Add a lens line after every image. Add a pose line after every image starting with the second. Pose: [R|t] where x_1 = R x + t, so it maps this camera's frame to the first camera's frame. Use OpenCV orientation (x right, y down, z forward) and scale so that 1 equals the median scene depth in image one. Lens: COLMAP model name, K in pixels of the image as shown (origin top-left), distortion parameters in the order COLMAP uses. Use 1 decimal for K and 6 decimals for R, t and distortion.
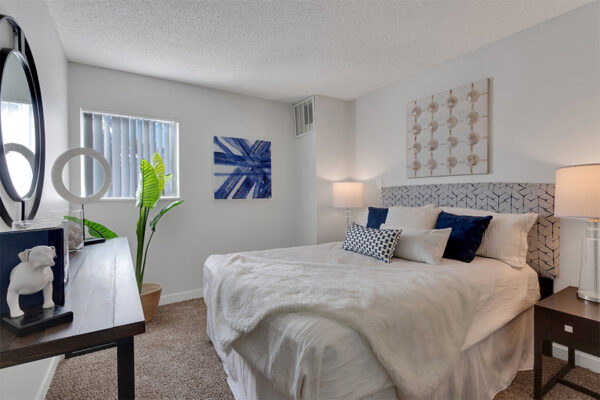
lens RADIAL K [[295.6, 0, 297.7], [0, 295.6, 199.6], [0, 0, 1]] dist [-0.000216, -0.000504]
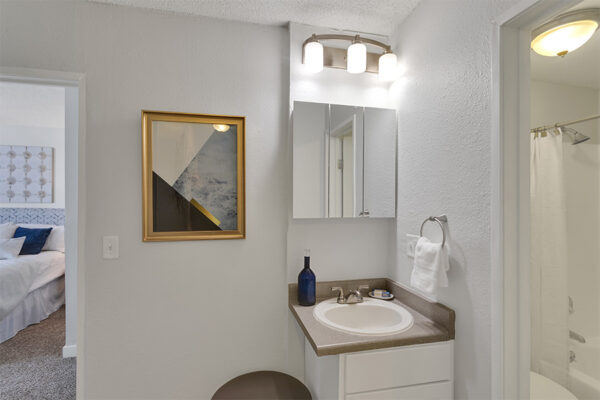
lens RADIAL K [[295.6, 0, 297.7], [0, 295.6, 199.6], [0, 0, 1]] dist [-0.000216, -0.000504]
pose [[0.352560, 0.012877, 0.935701, -0.501507], [0.012006, 0.999761, -0.018282, -0.064440], [-0.935712, 0.017680, 0.352321, -1.027129]]
